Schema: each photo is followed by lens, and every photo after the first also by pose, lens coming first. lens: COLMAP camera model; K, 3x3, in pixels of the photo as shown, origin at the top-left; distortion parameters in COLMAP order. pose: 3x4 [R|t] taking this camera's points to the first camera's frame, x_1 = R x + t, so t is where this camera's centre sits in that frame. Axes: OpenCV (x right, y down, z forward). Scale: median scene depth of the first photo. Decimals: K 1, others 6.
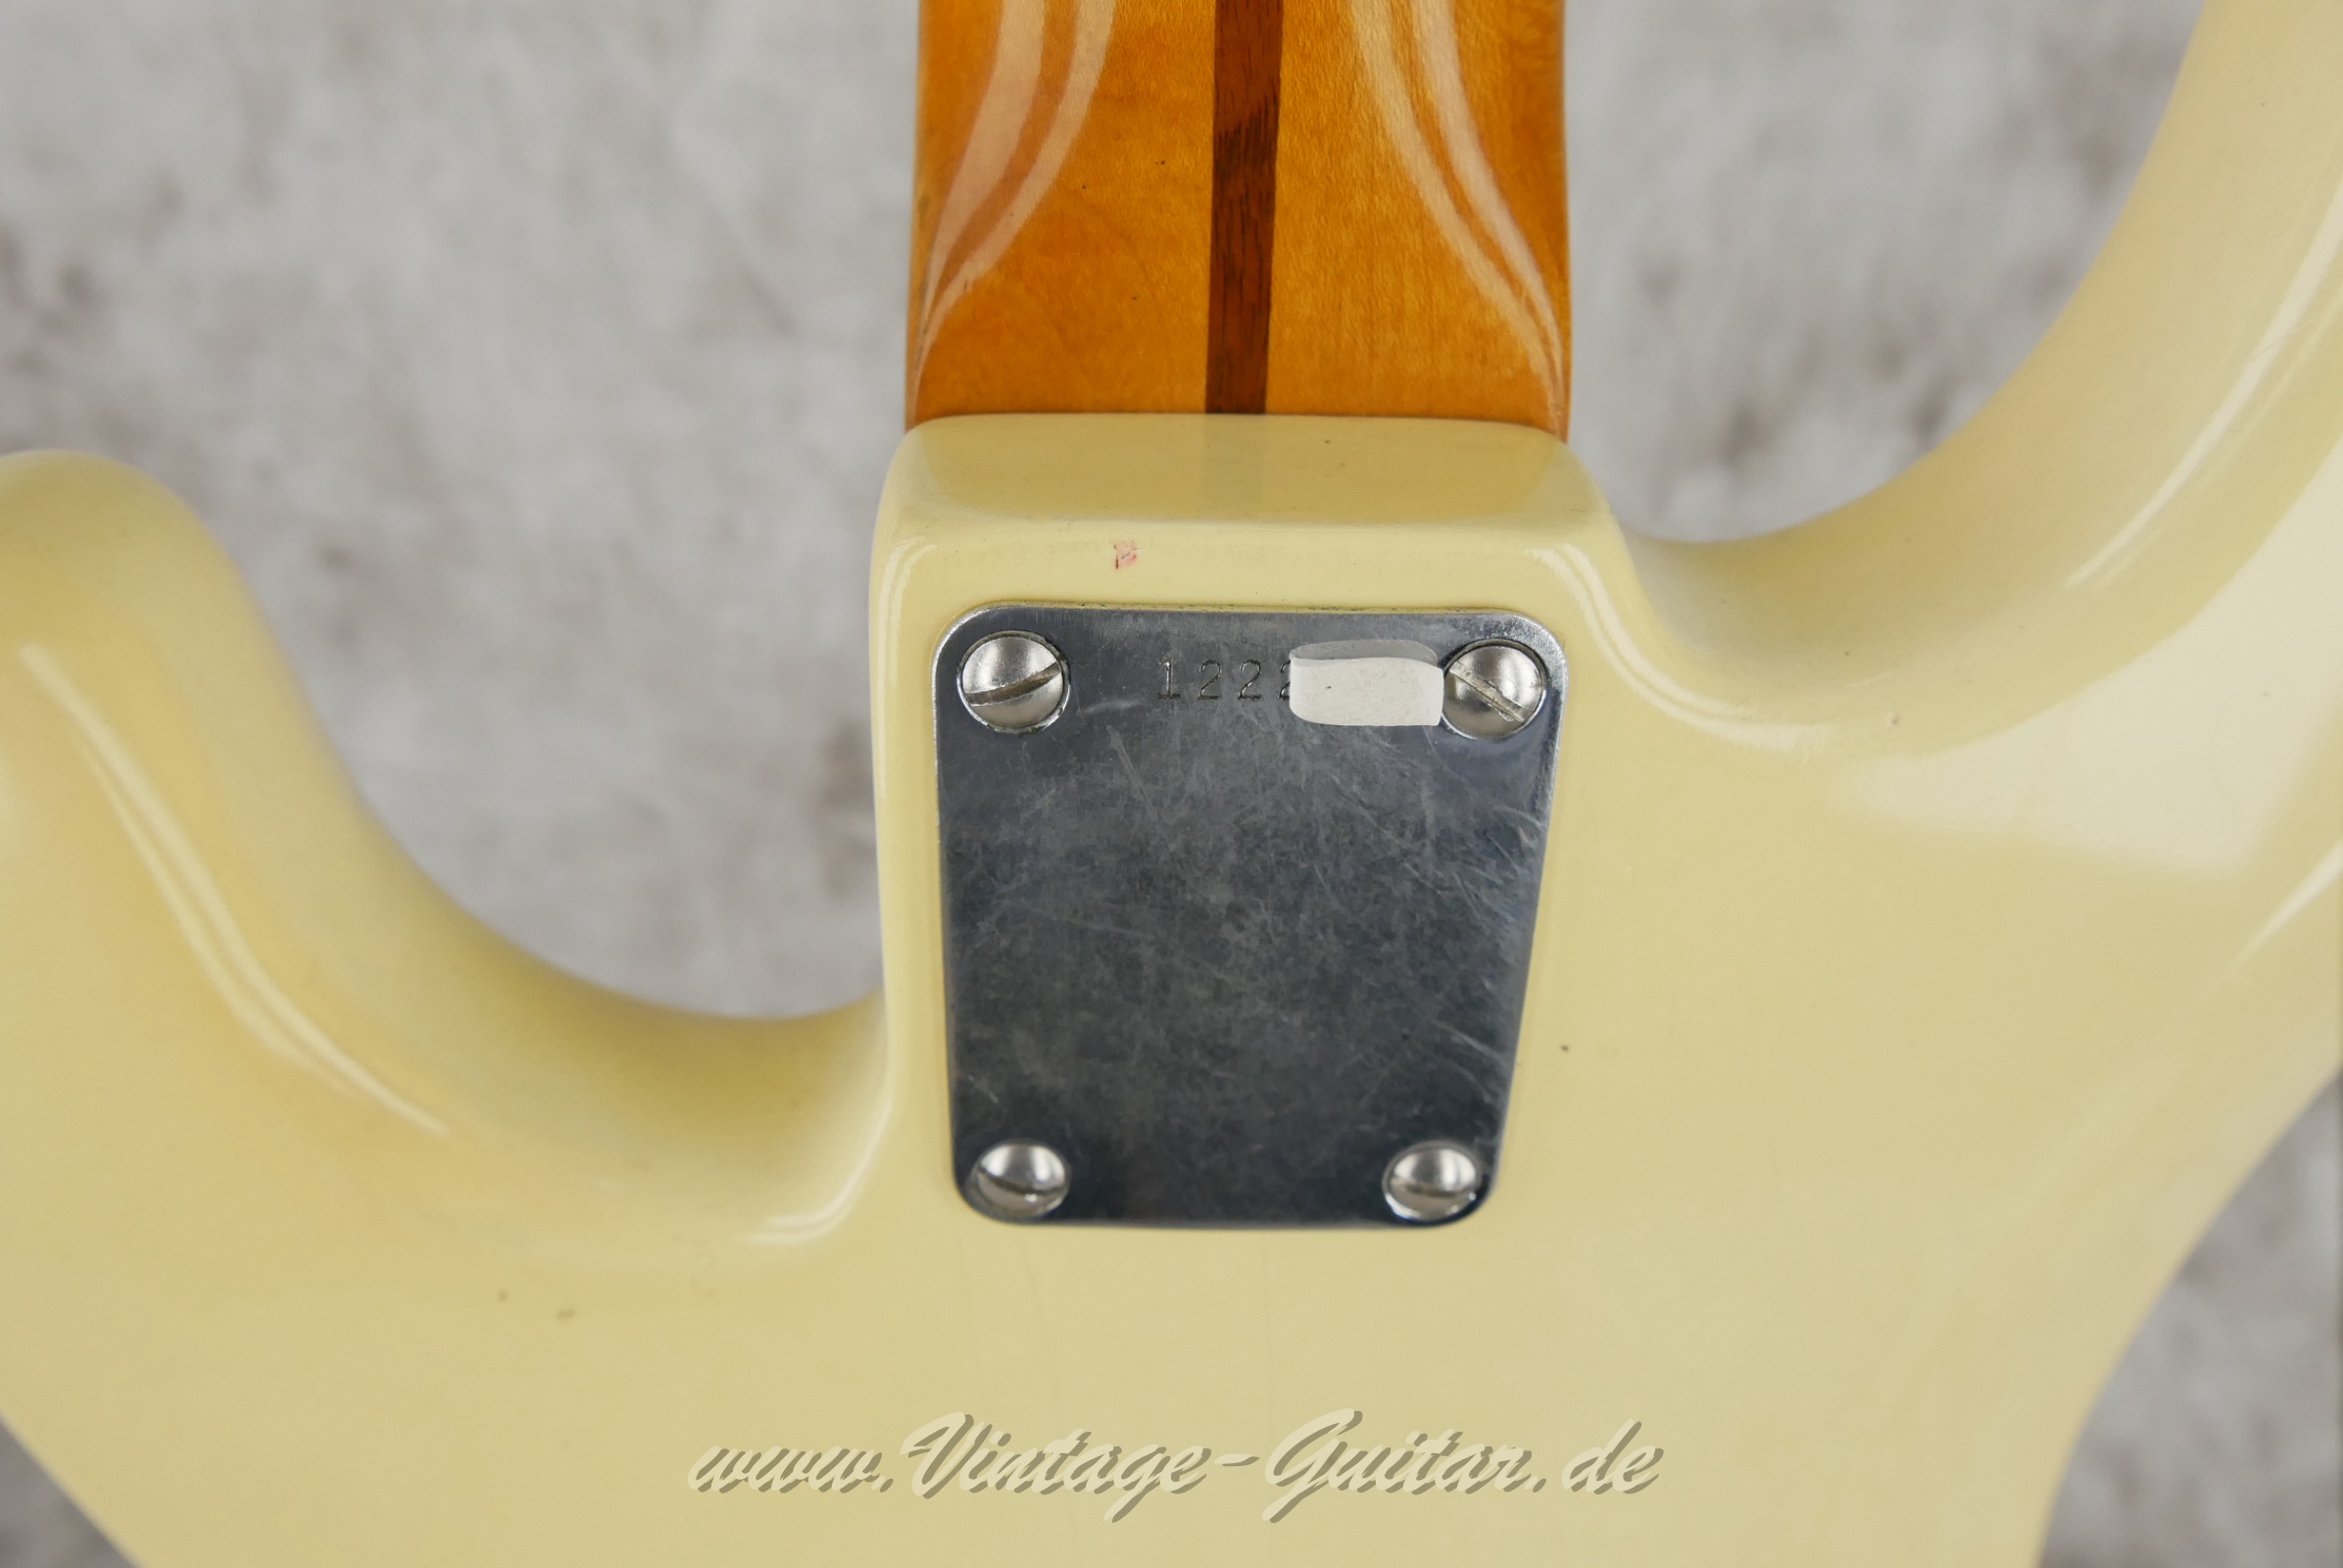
lens RADIAL K [[1913.9, 0, 1171.5], [0, 1913.9, 784.0], [0, 0, 1]] dist [-0.045185, 0.000920]
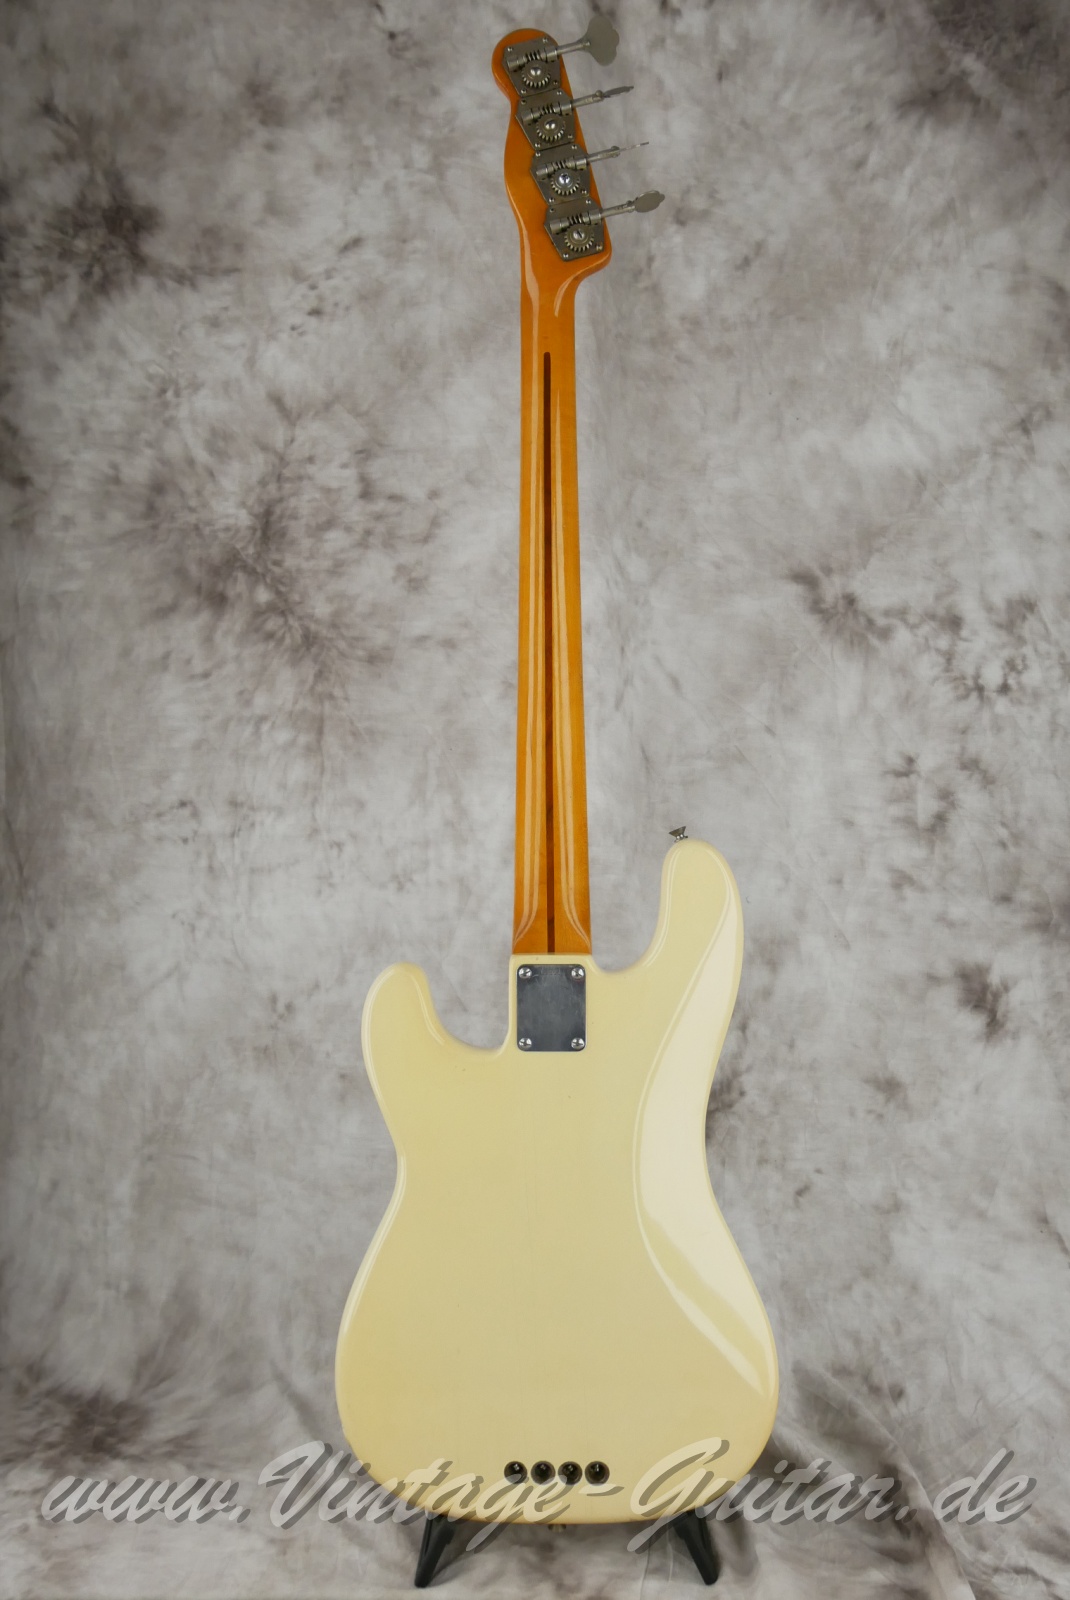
lens RADIAL K [[1364.3, 0, 537.7], [0, 1364.3, 807.6], [0, 0, 1]] dist [-0.048242, 0.014270]
pose [[0.998608, -0.031330, -0.042435, 0.244480], [0.003467, 0.841743, -0.539867, 2.461313], [0.052633, 0.538968, 0.840680, -4.306932]]
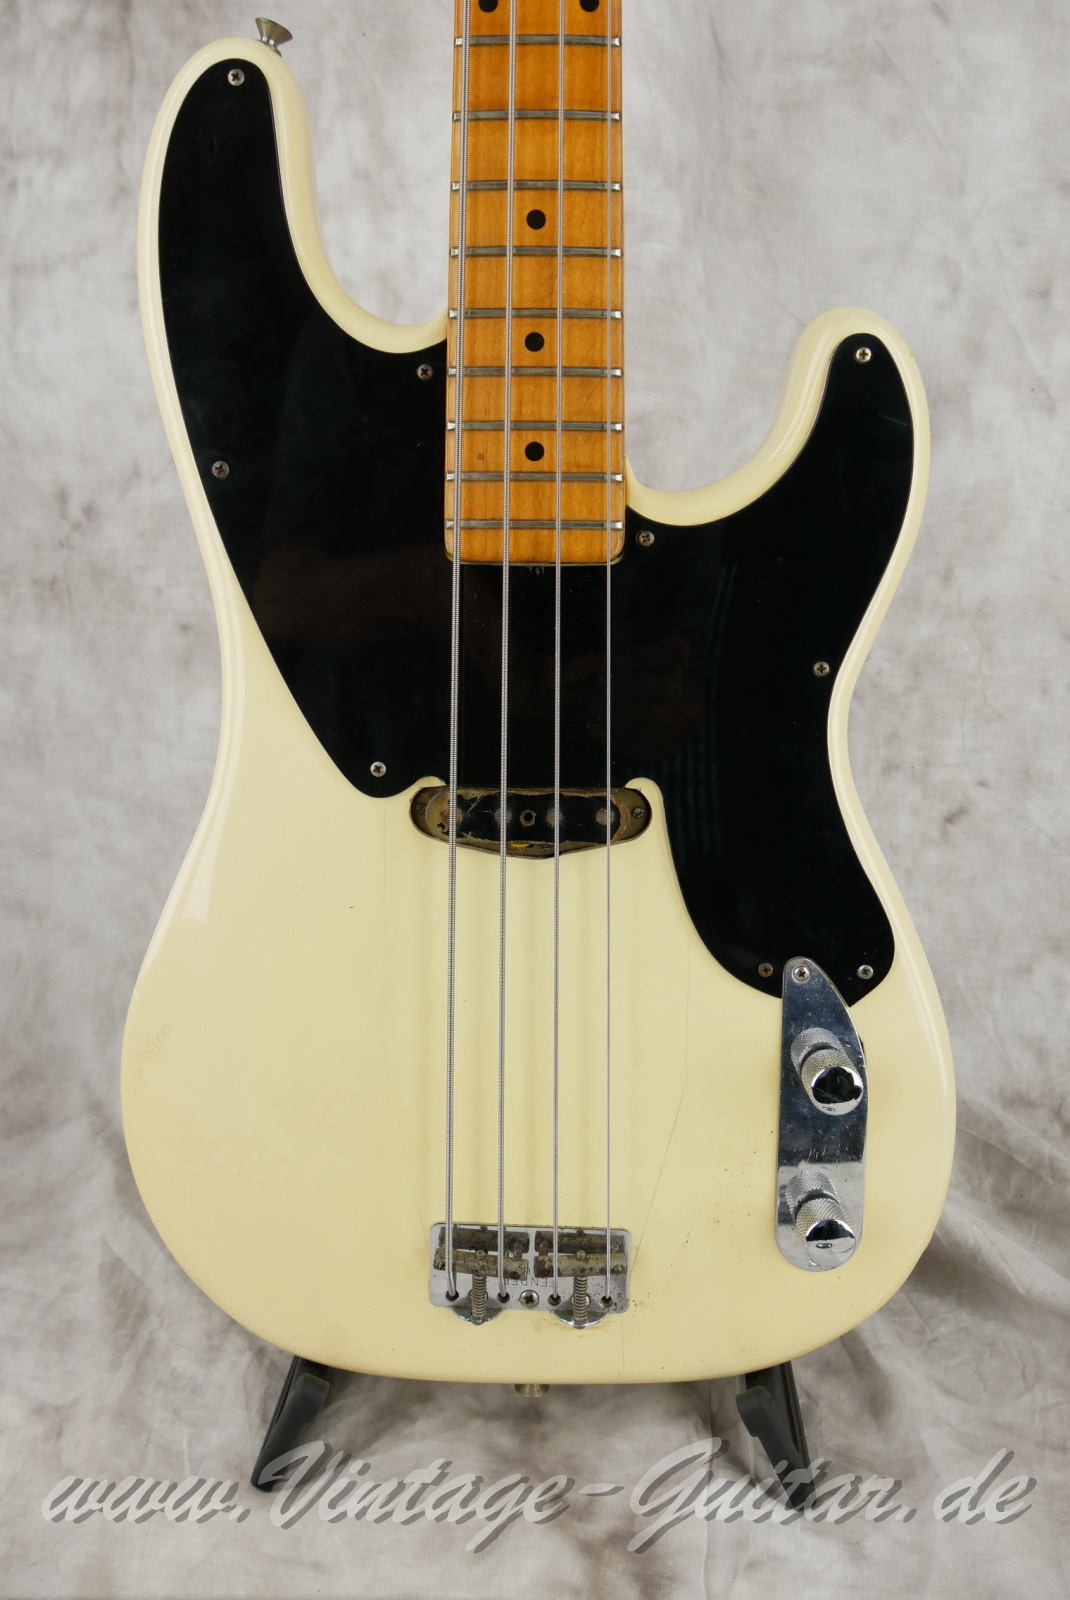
lens RADIAL K [[1359.3, 0, 535.0], [0, 1359.3, 800.0], [0, 0, 1]] dist [-0.069365, 0.024560]
pose [[0.999811, -0.017494, -0.008449, -0.028907], [0.013715, 0.943611, -0.330772, 1.662381], [0.013759, 0.330594, 0.943673, -1.223414]]
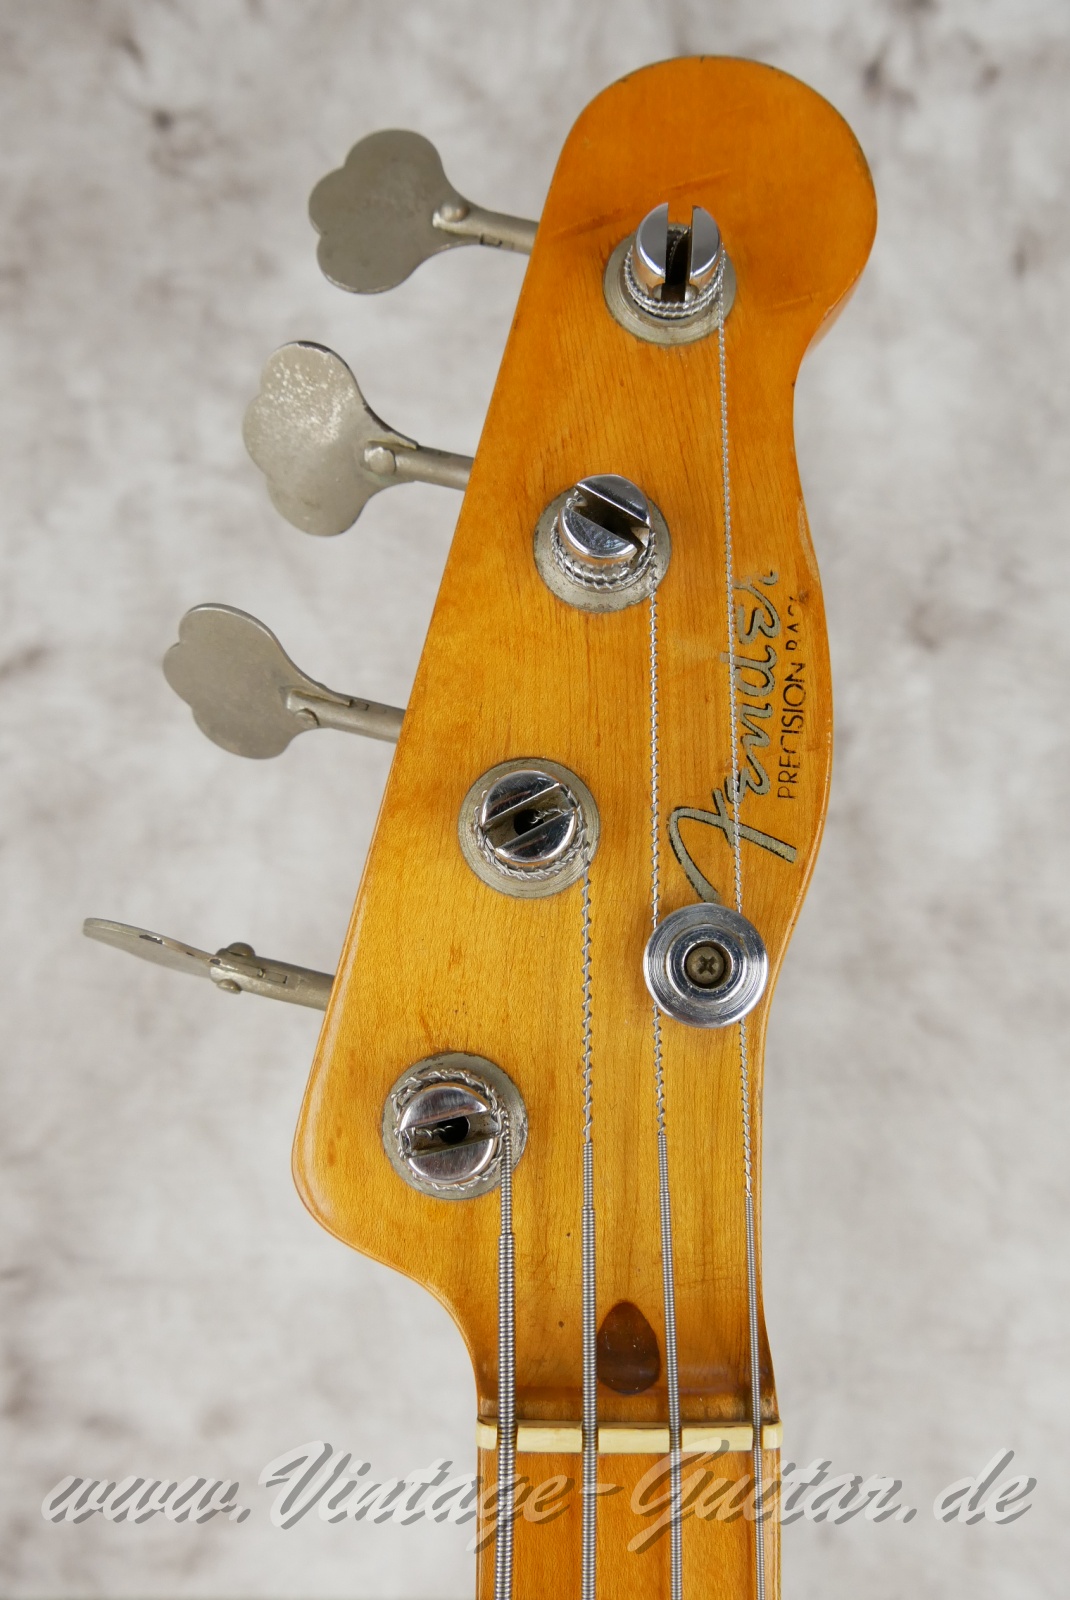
lens RADIAL K [[1364.3, 0, 537.7], [0, 1364.3, 807.6], [0, 0, 1]] dist [-0.048242, 0.014270]
pose [[0.999598, -0.014095, 0.024593, -0.045763], [0.026322, 0.783542, -0.620781, -2.432133], [-0.010519, 0.621179, 0.783598, -1.618118]]
